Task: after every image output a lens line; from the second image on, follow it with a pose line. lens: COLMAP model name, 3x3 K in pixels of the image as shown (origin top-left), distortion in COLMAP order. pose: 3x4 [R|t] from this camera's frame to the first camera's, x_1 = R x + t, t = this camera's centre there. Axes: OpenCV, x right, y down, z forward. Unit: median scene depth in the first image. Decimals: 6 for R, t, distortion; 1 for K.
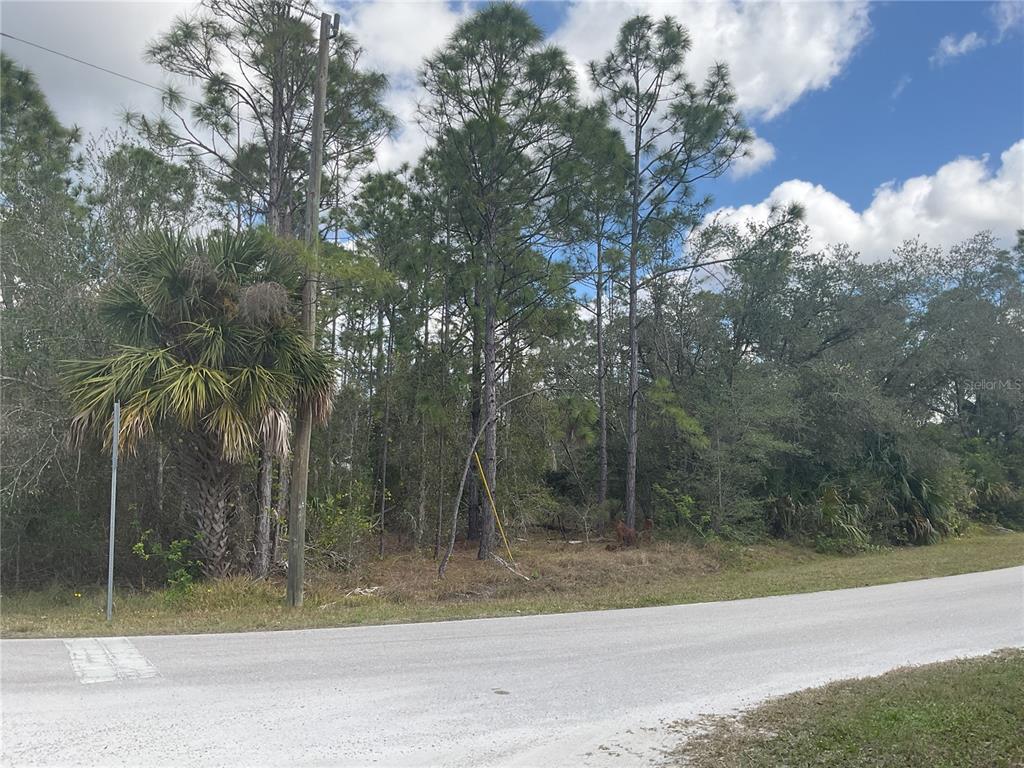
lens RADIAL K [[846.1, 0, 506.0], [0, 846.1, 384.8], [0, 0, 1]] dist [0.117751, -0.234027]
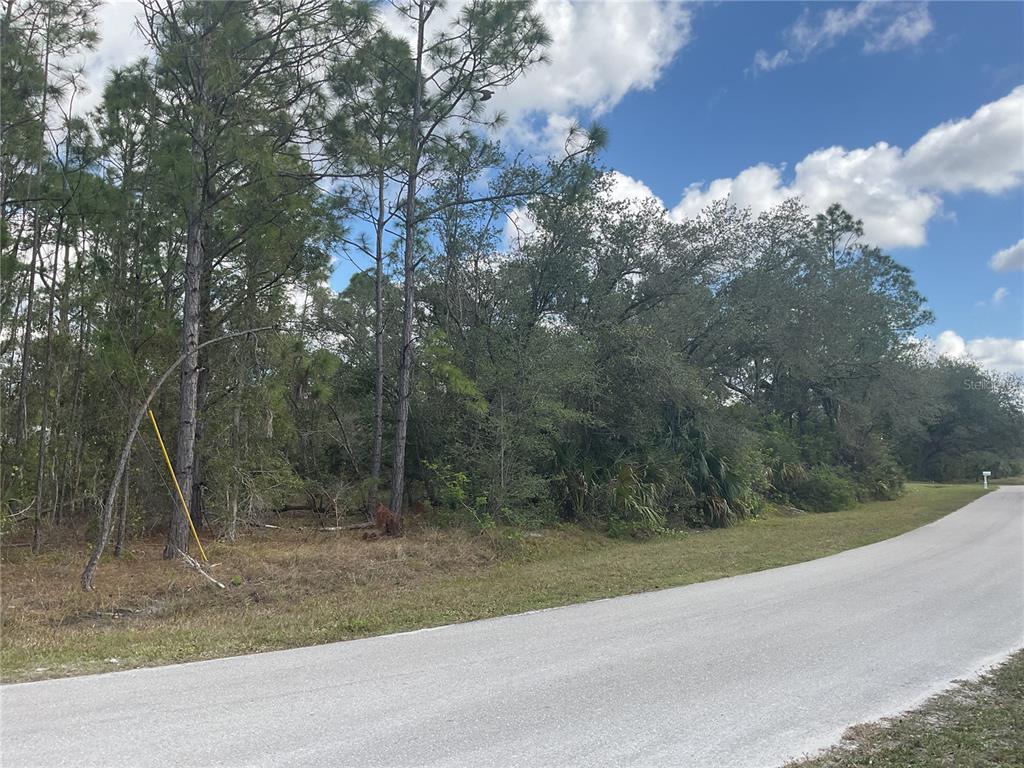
lens RADIAL K [[846.1, 0, 506.0], [0, 846.1, 384.8], [0, 0, 1]] dist [0.117751, -0.234027]
pose [[0.978230, 0.029155, 0.205468, 0.098026], [-0.034402, 0.999166, 0.022010, 0.029641], [-0.204655, -0.028599, 0.978416, 0.221242]]
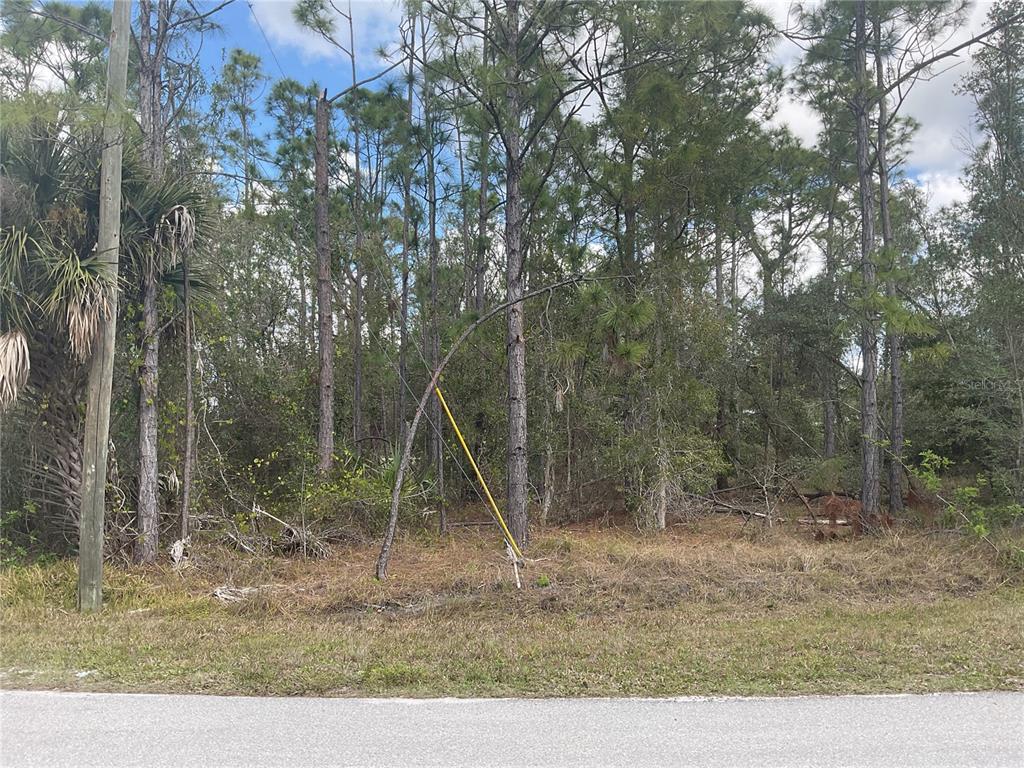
lens RADIAL K [[846.1, 0, 506.0], [0, 846.1, 384.8], [0, 0, 1]] dist [0.117751, -0.234027]
pose [[0.838486, -0.048369, -0.542773, 0.326159], [0.076530, 0.996633, 0.029410, 0.055977], [0.539523, -0.066198, 0.839364, 0.435900]]
